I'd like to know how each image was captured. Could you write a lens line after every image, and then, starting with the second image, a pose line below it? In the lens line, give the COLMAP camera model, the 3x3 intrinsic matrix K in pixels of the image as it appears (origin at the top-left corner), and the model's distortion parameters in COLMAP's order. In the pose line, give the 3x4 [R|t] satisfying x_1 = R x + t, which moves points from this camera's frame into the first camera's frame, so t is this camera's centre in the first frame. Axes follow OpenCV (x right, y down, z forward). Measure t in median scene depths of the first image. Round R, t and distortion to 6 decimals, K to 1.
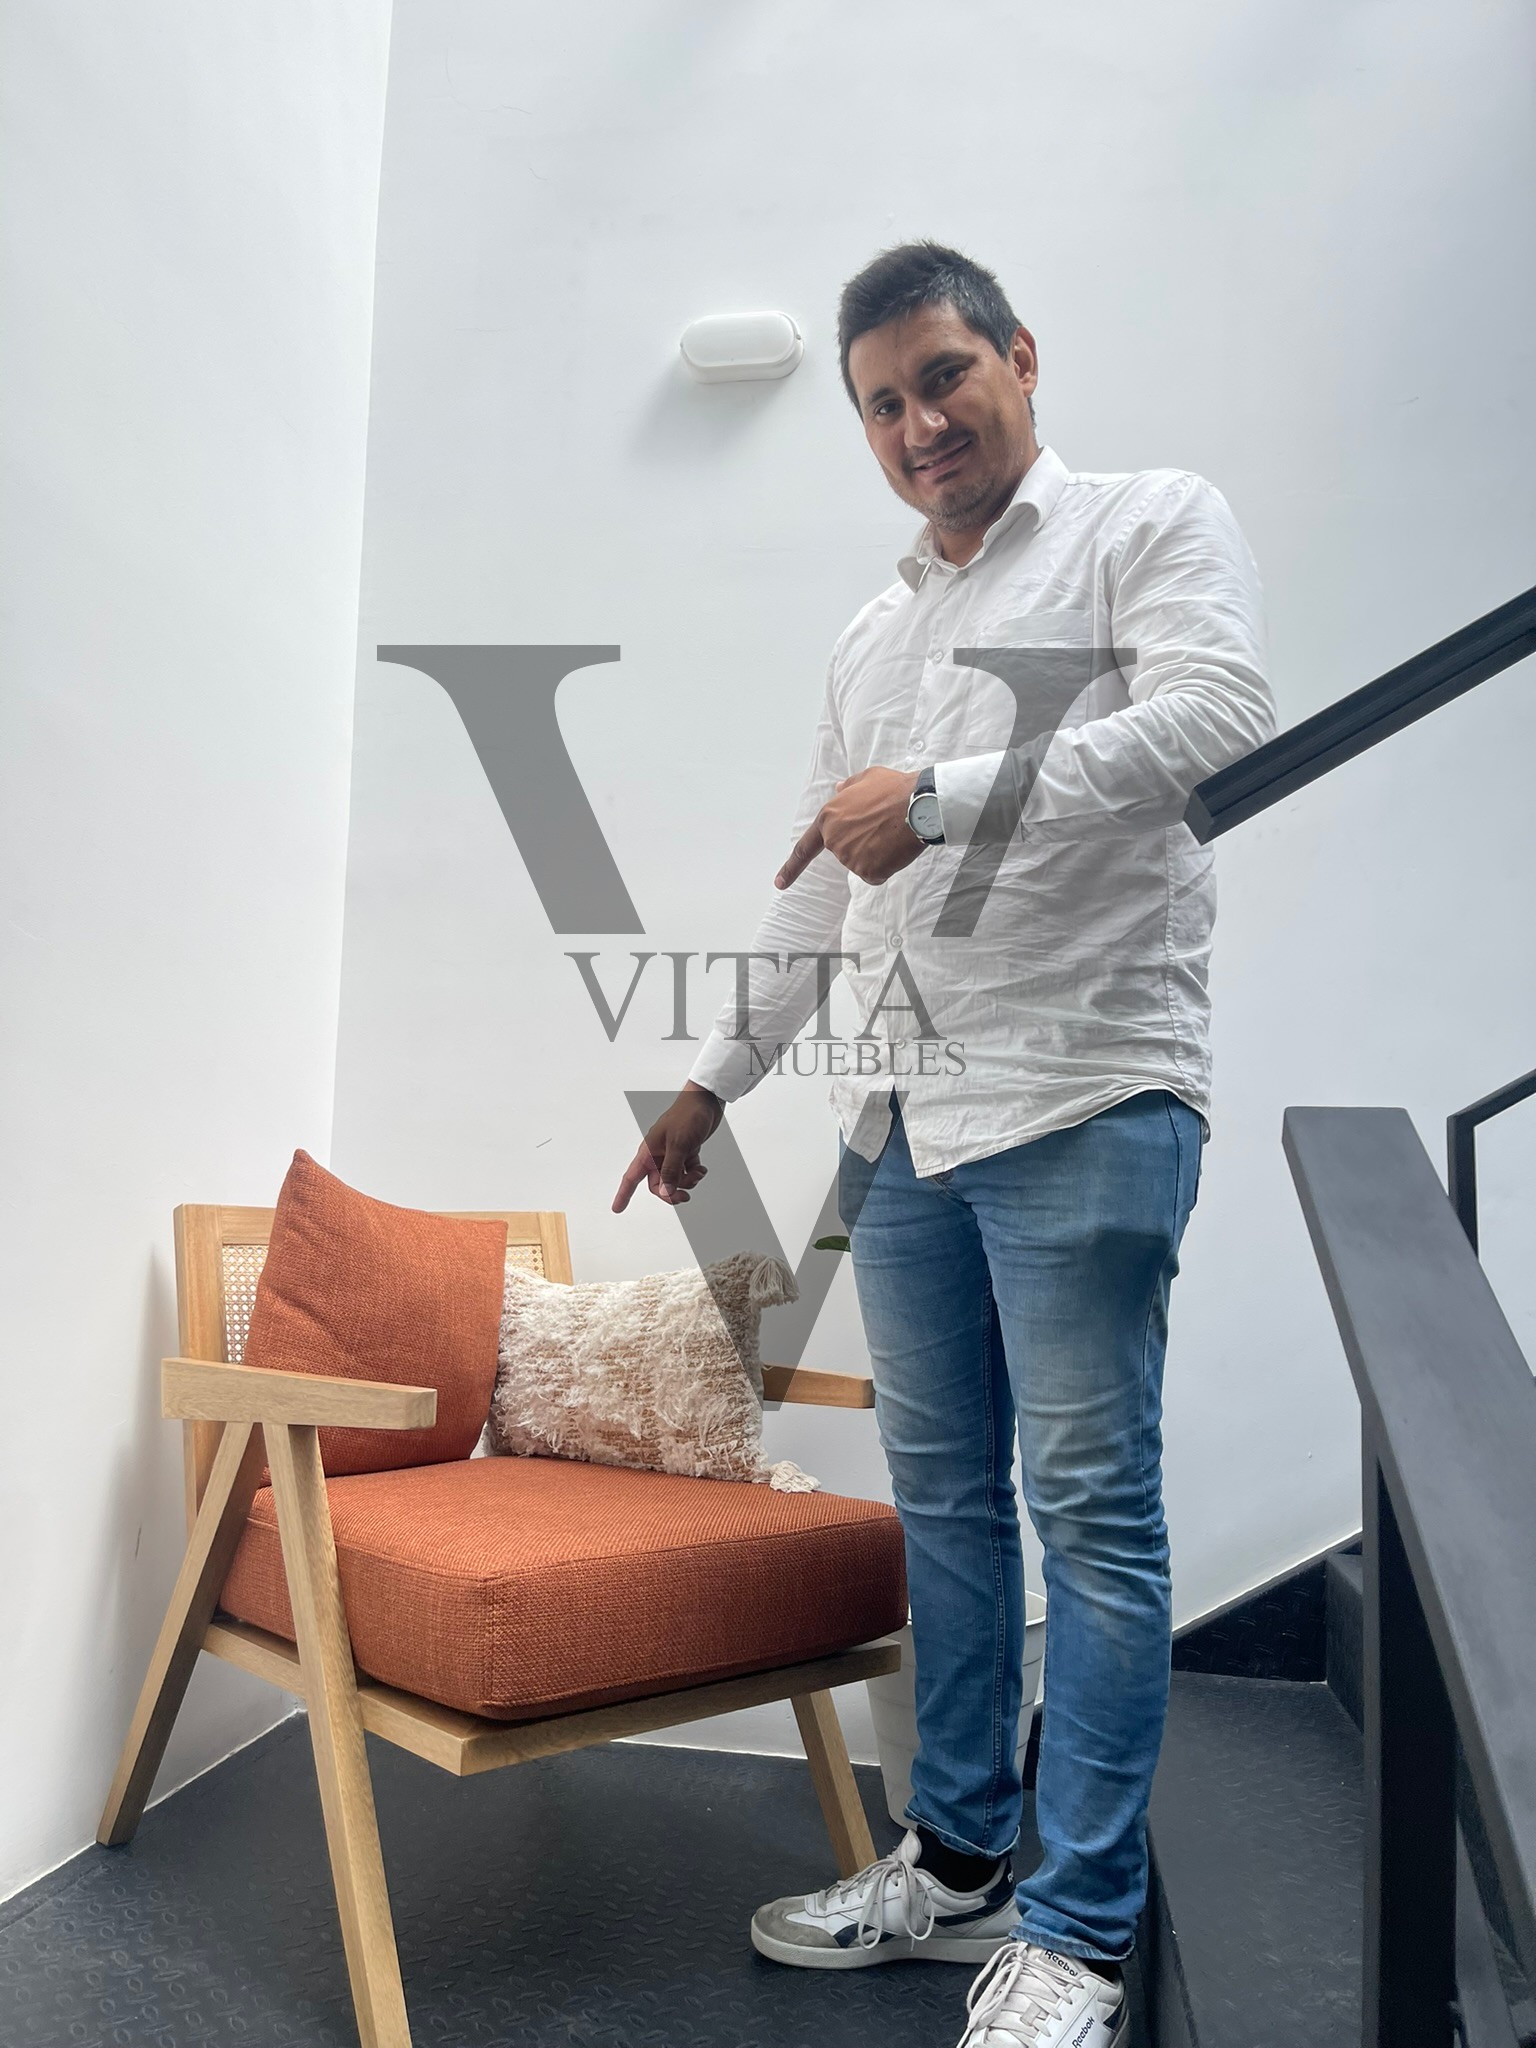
lens RADIAL K [[1545.4, 0, 756.1], [0, 1545.4, 1091.6], [0, 0, 1]] dist [0.079915, -0.101584]
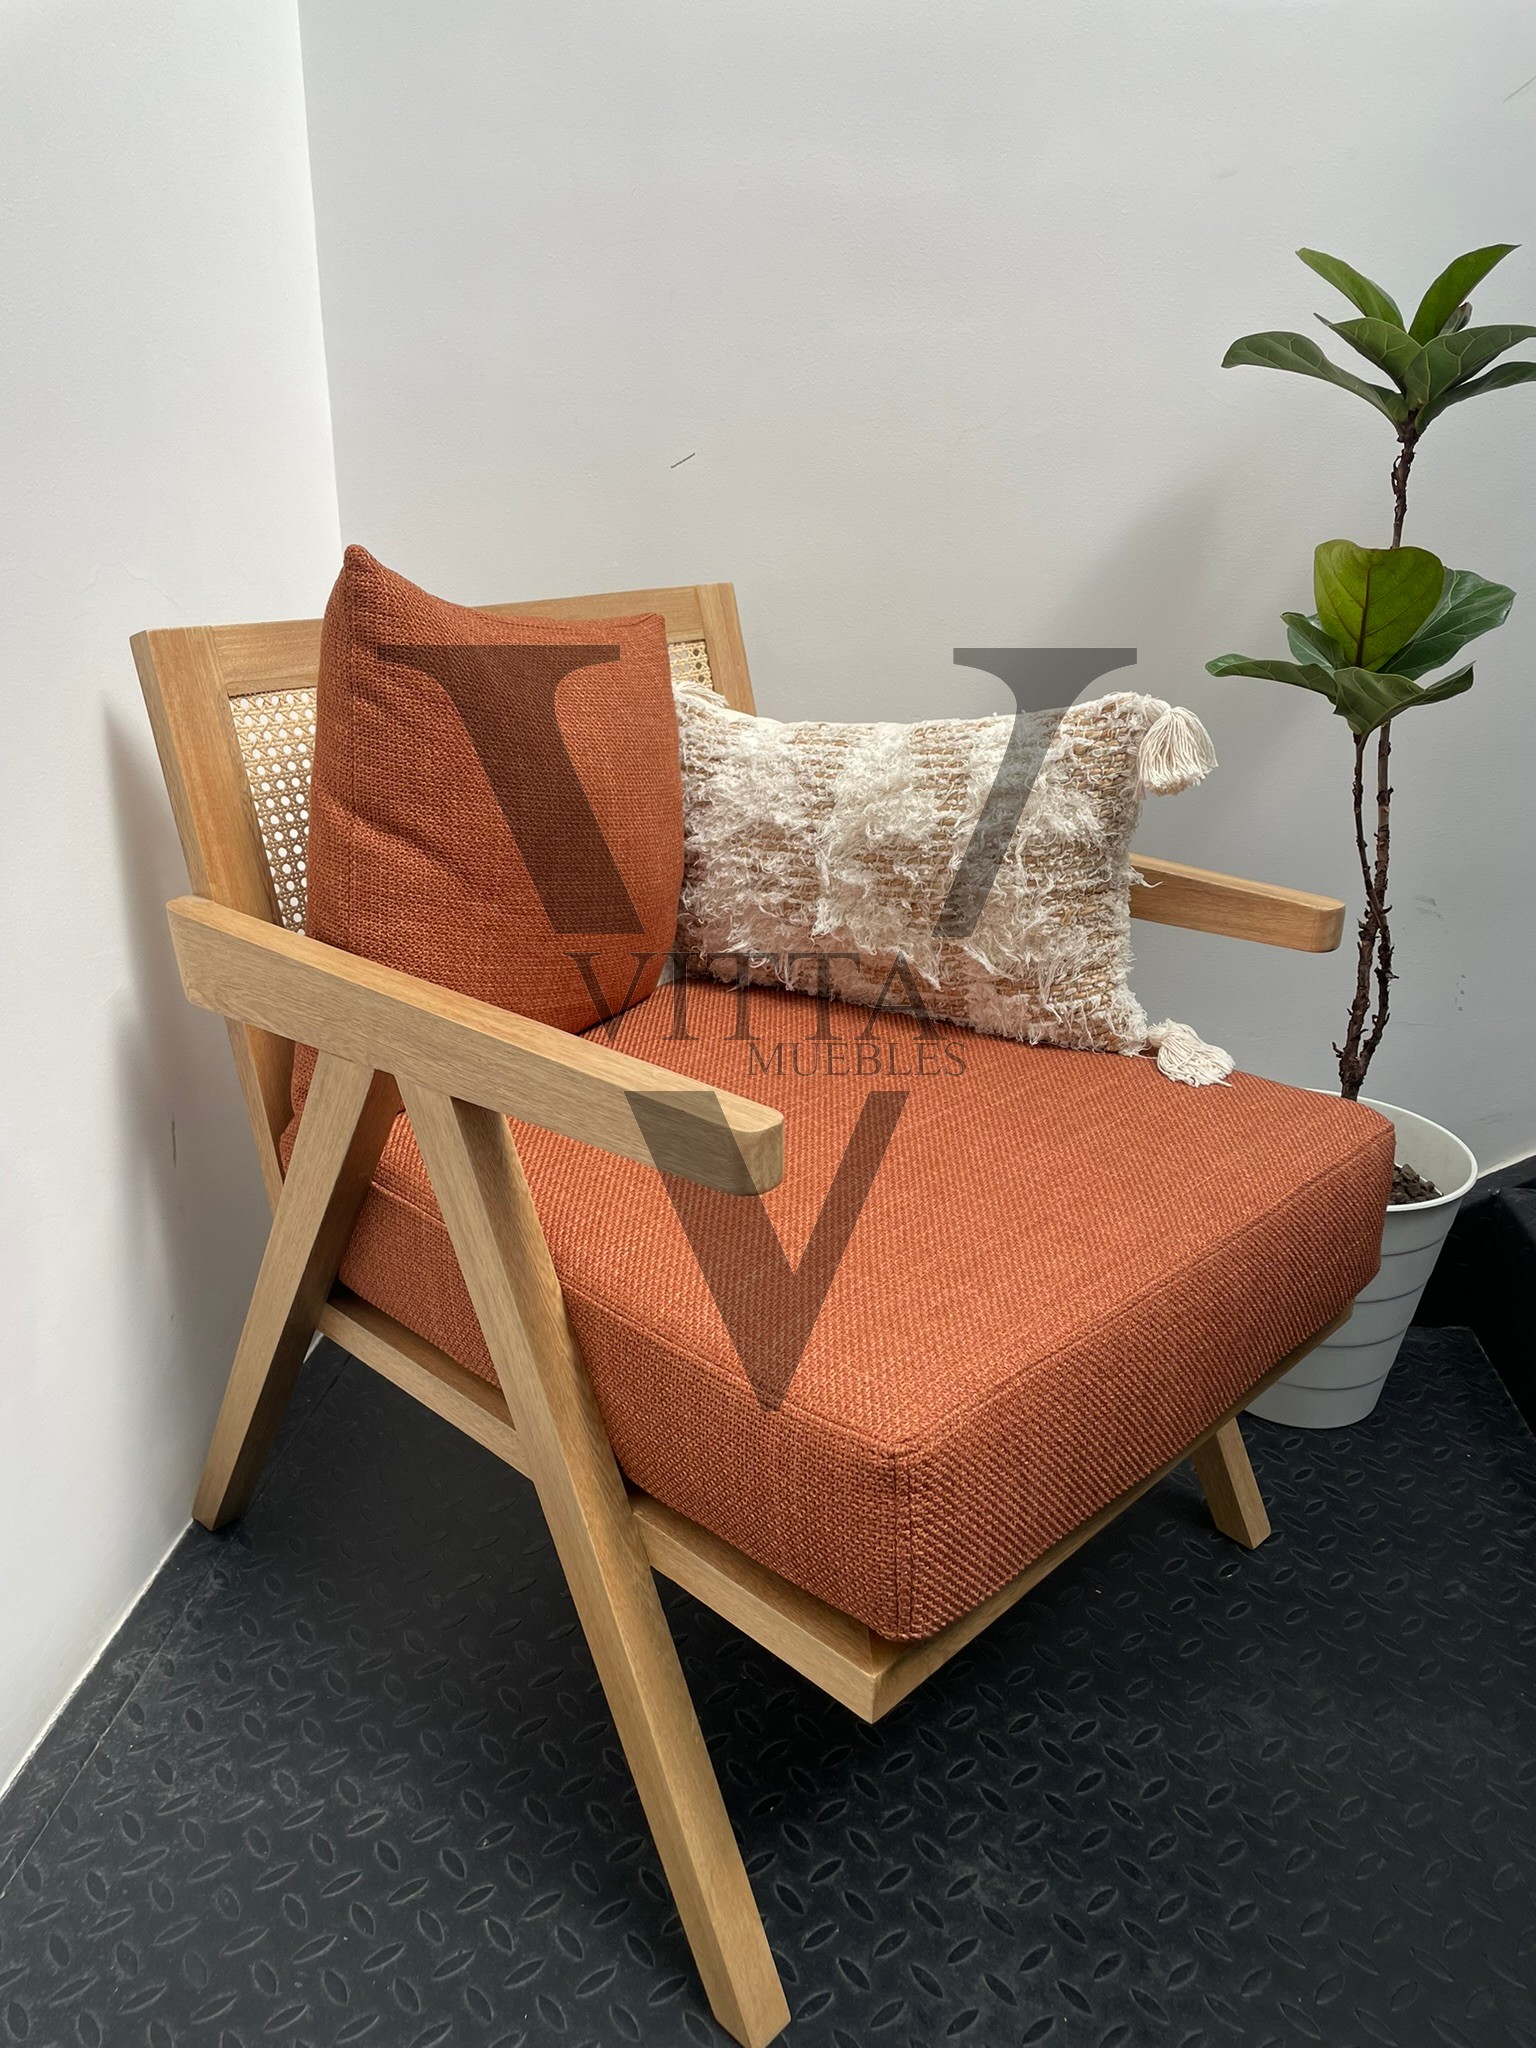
lens RADIAL K [[1422.4, 0, 763.7], [0, 1422.4, 972.0], [0, 0, 1]] dist [0.044762, -0.064874]
pose [[0.997324, -0.040116, 0.061119, -0.188350], [0.009344, 0.899097, 0.437650, -0.044668], [-0.072509, -0.435908, 0.897066, 0.483074]]
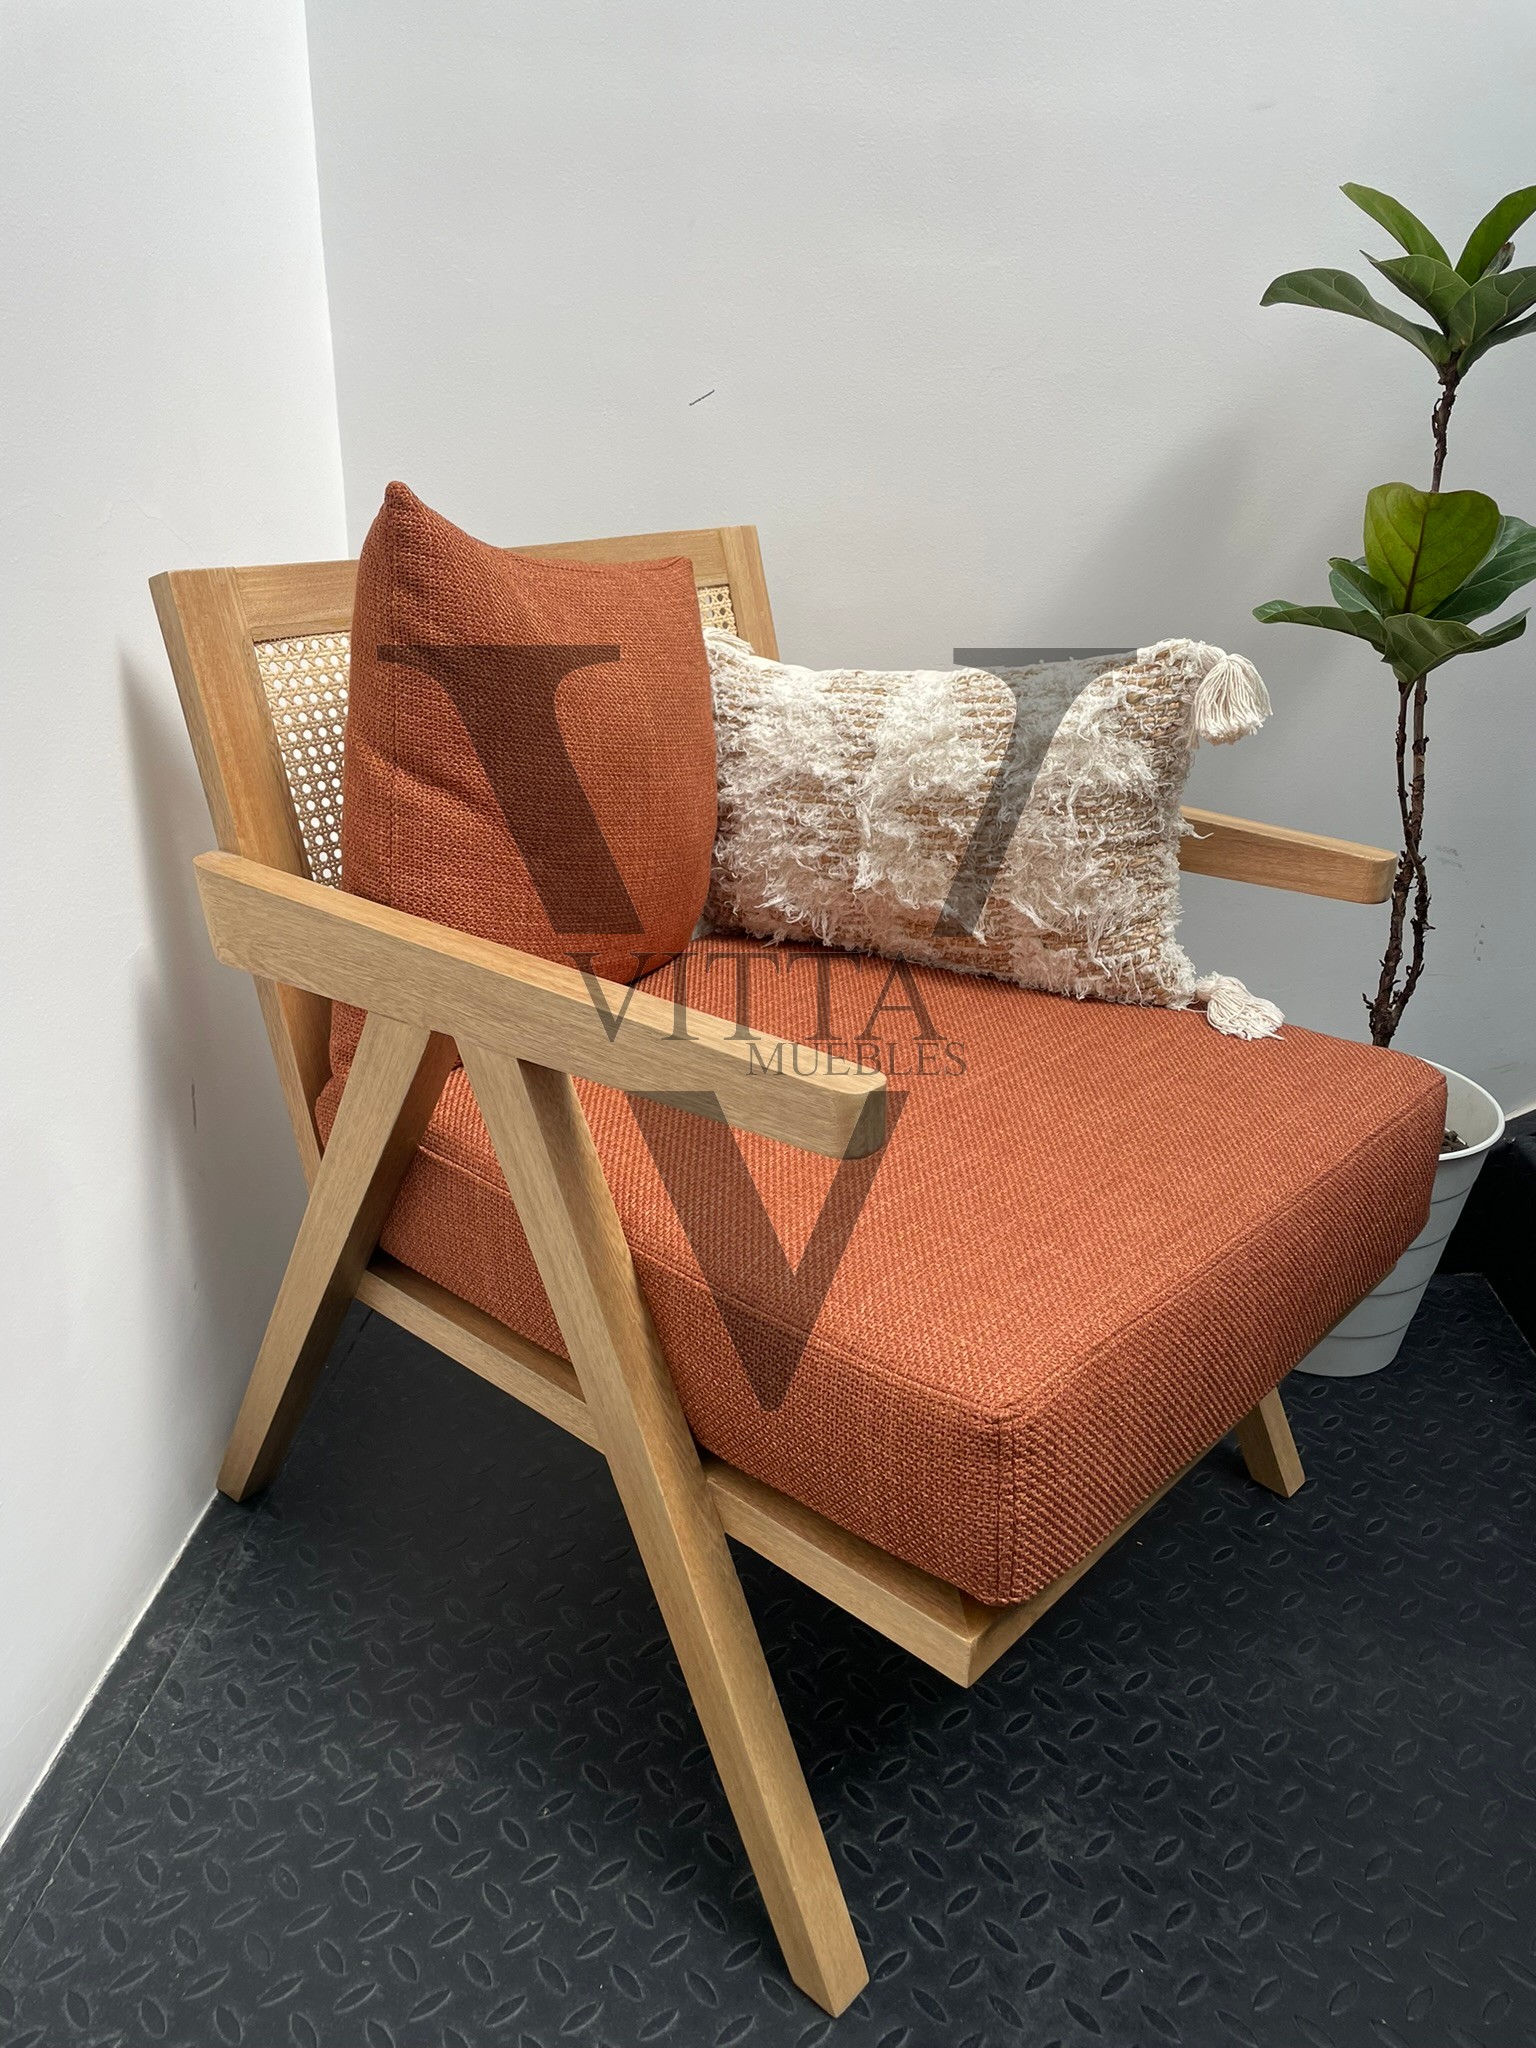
lens RADIAL K [[1422.4, 0, 763.7], [0, 1422.4, 972.0], [0, 0, 1]] dist [0.044762, -0.064874]
pose [[0.993931, -0.049294, 0.098339, -0.228188], [-0.002381, 0.884124, 0.467246, -0.039738], [-0.109976, -0.464644, 0.878641, 0.499345]]
